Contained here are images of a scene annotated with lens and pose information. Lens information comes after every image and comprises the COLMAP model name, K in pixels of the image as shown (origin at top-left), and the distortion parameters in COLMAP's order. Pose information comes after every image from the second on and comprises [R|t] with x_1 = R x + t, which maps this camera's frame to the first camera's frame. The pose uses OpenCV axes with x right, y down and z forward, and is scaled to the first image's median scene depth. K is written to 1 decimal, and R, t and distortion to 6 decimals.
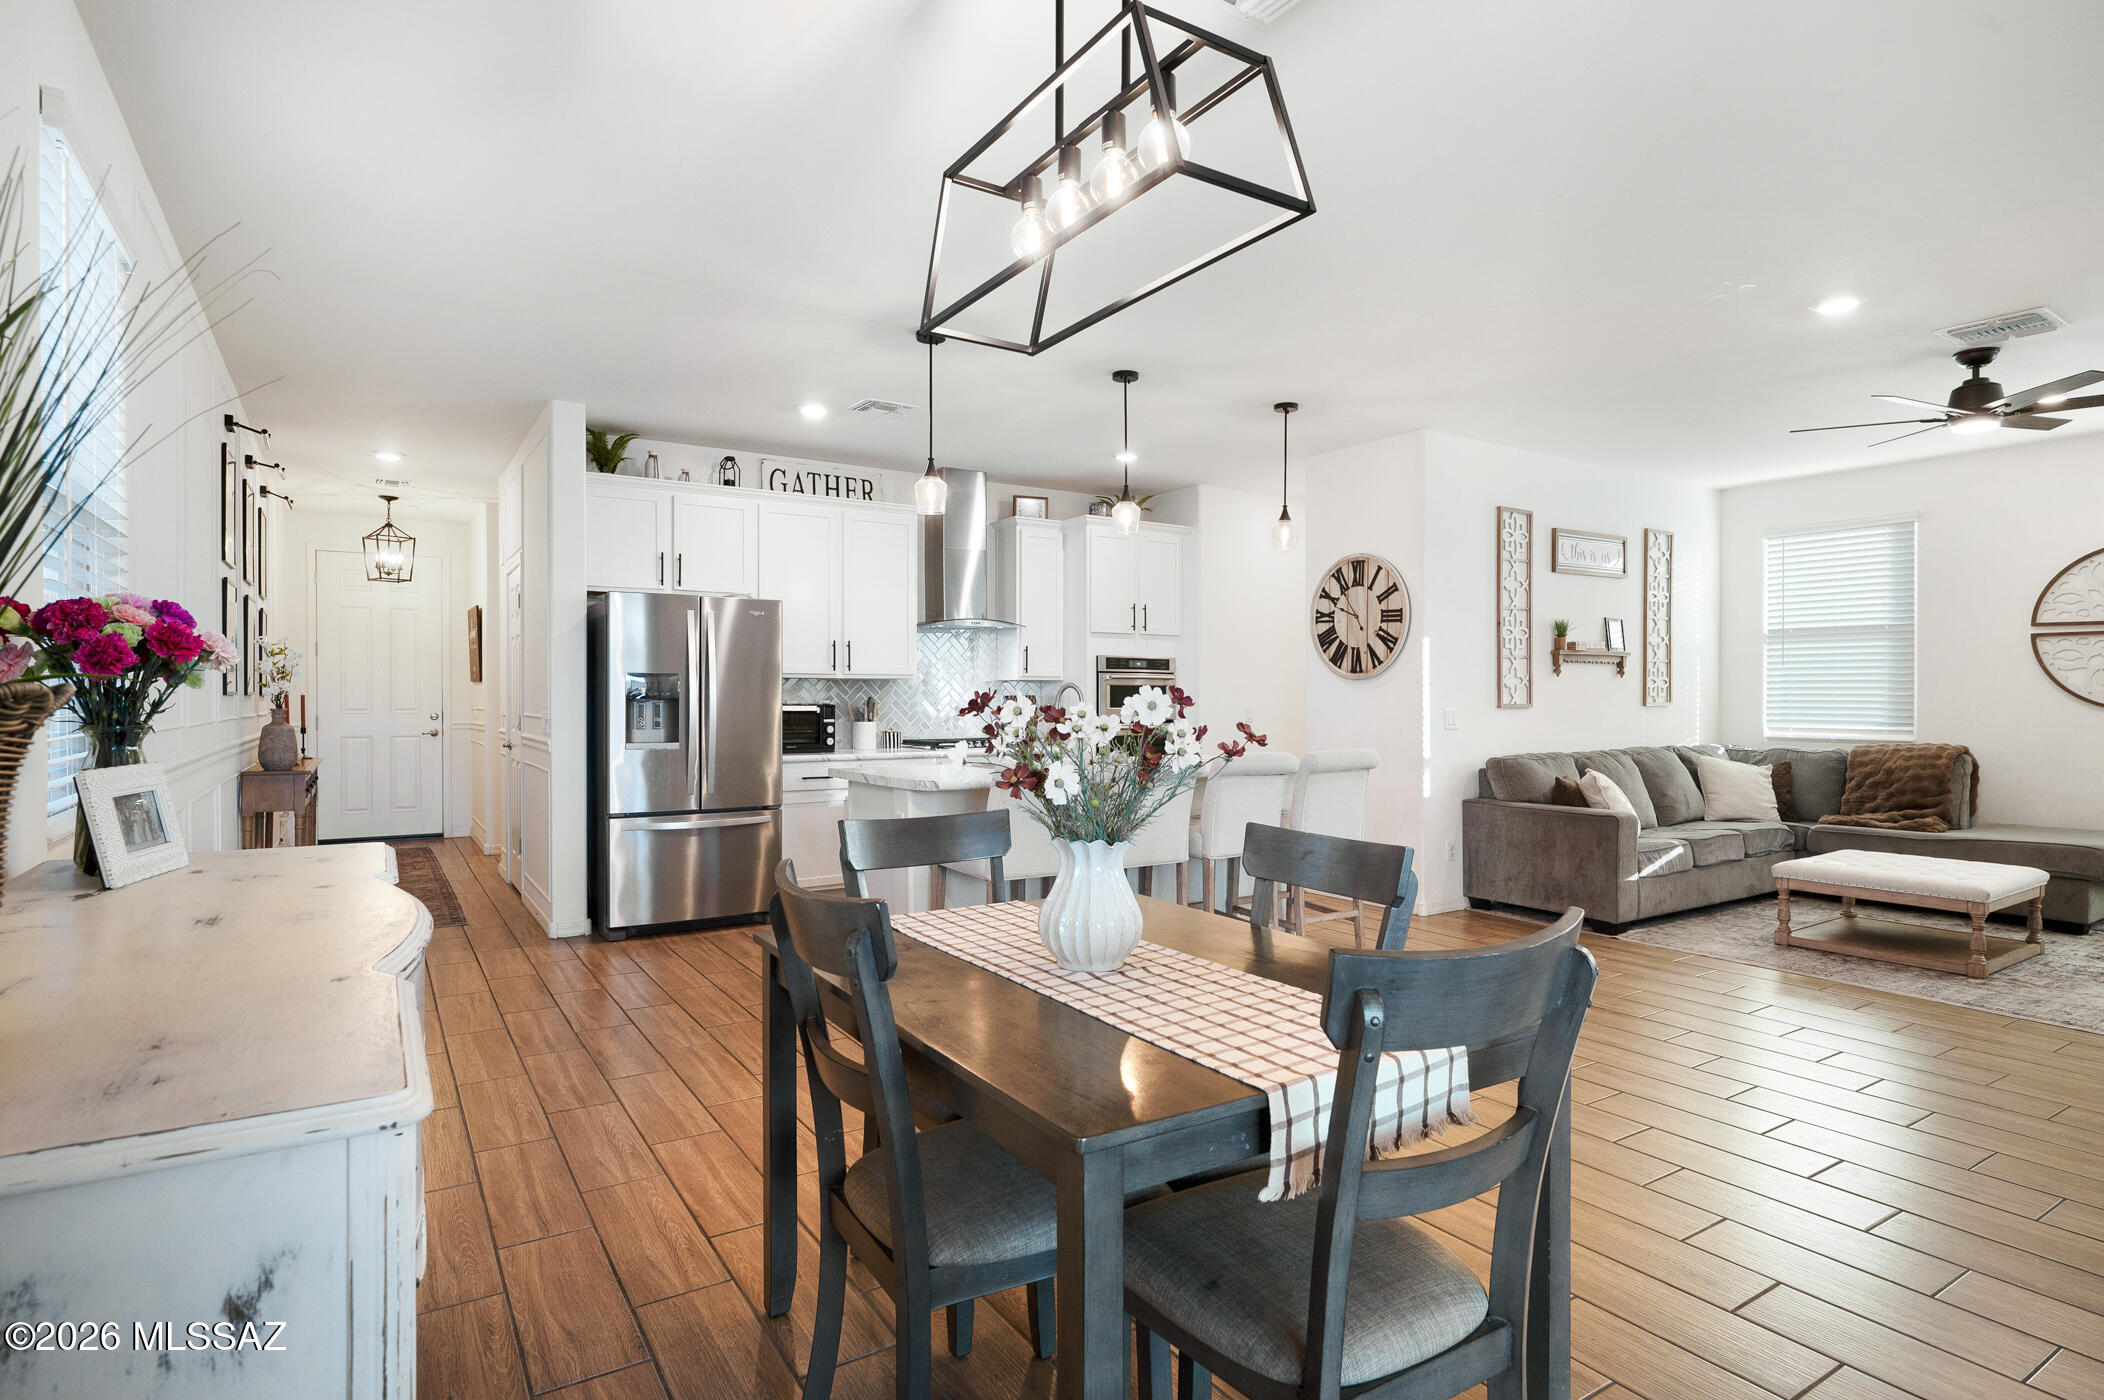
lens RADIAL K [[1091.2, 0, 1062.0], [0, 1091.2, 699.9], [0, 0, 1]] dist [0.001171, -0.000591]
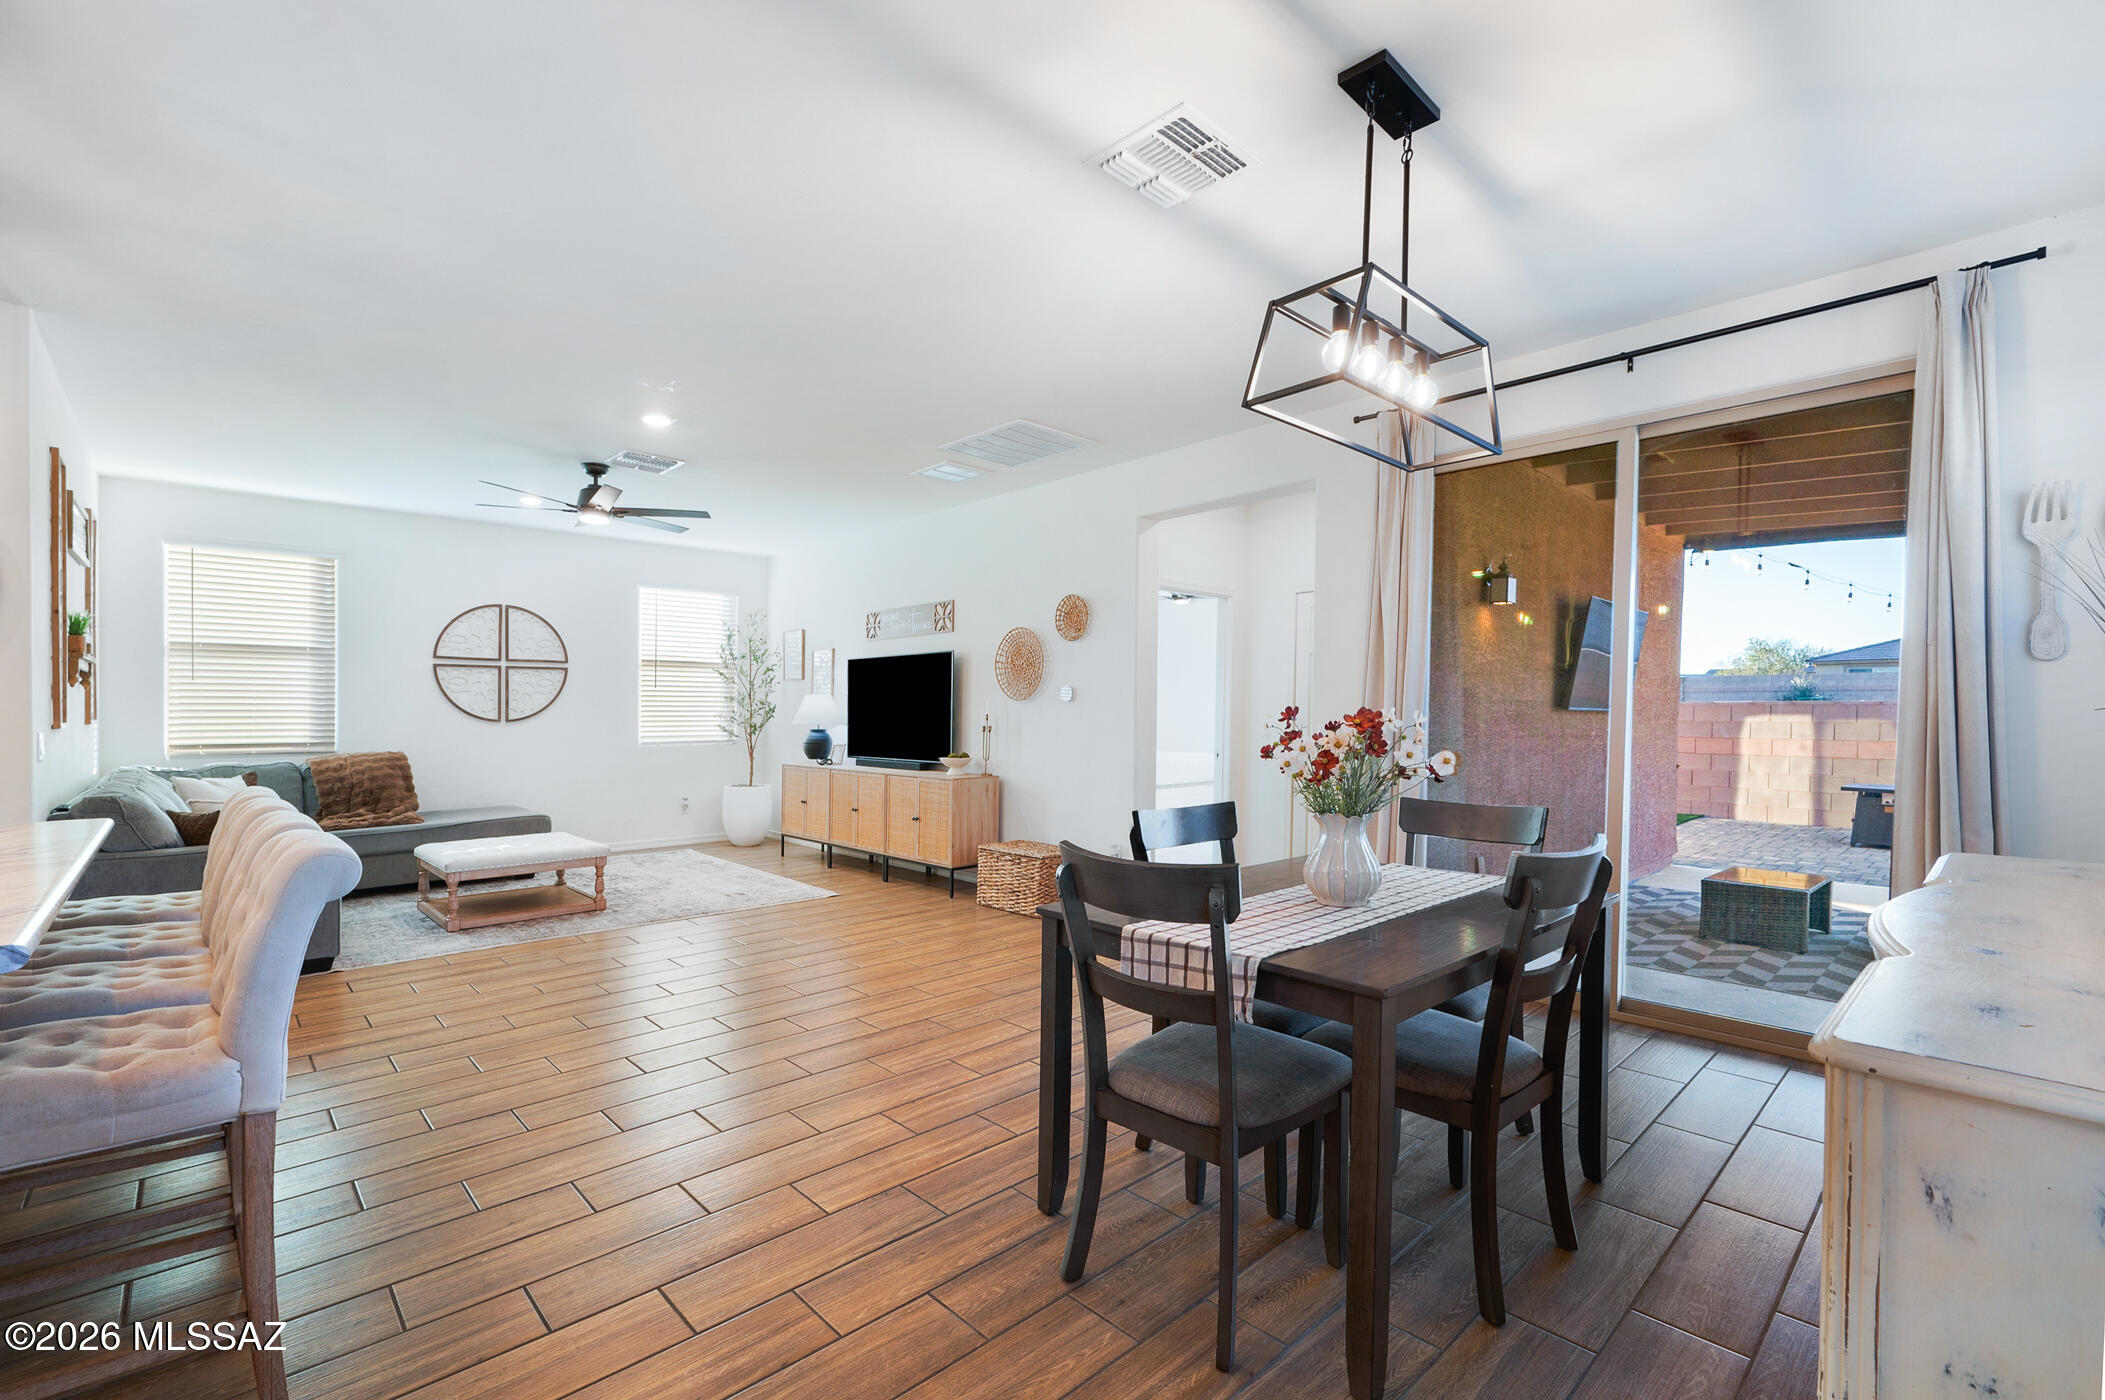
lens RADIAL K [[913.4, 0, 1068.7], [0, 913.4, 729.9], [0, 0, 1]] dist [0.000857, -0.000033]
pose [[-0.190332, -0.018973, 0.981536, -0.307963], [0.001498, 0.999806, 0.019617, -0.002087], [-0.981719, 0.005204, -0.190267, 0.451120]]
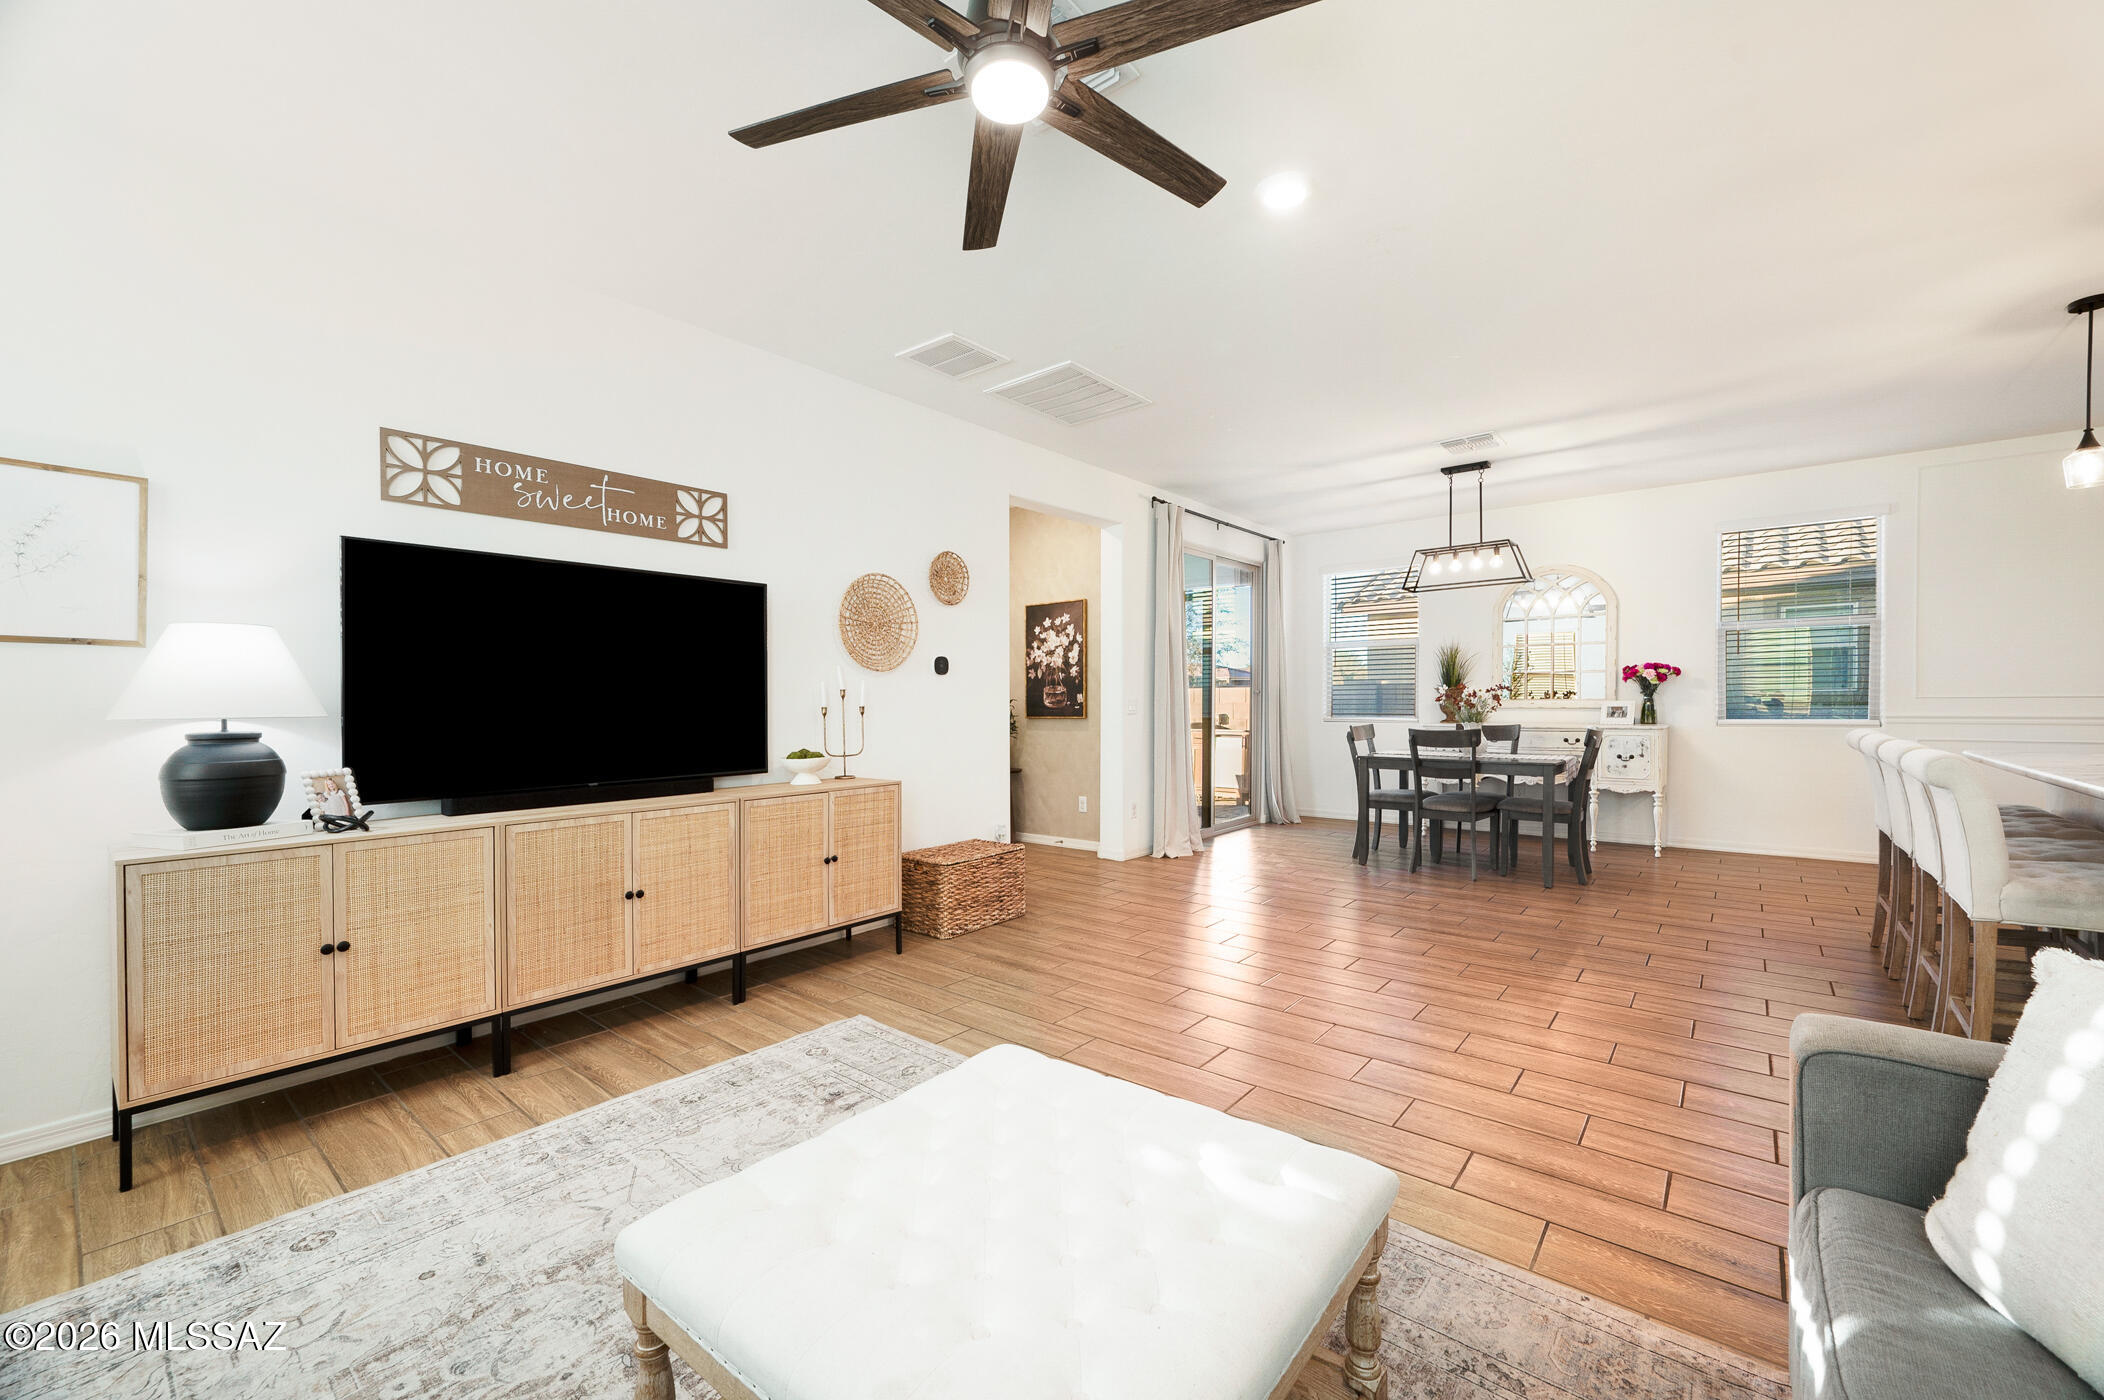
lens RADIAL K [[839.4, 0, 1065.5], [0, 839.4, 710.1], [0, 0, 1]] dist [0.000336, 0.000062]
pose [[-0.949742, 0.011231, -0.312833, 0.671034], [0.007076, 0.999871, 0.014415, 0.007885], [0.312954, 0.011477, -0.949699, 0.972005]]
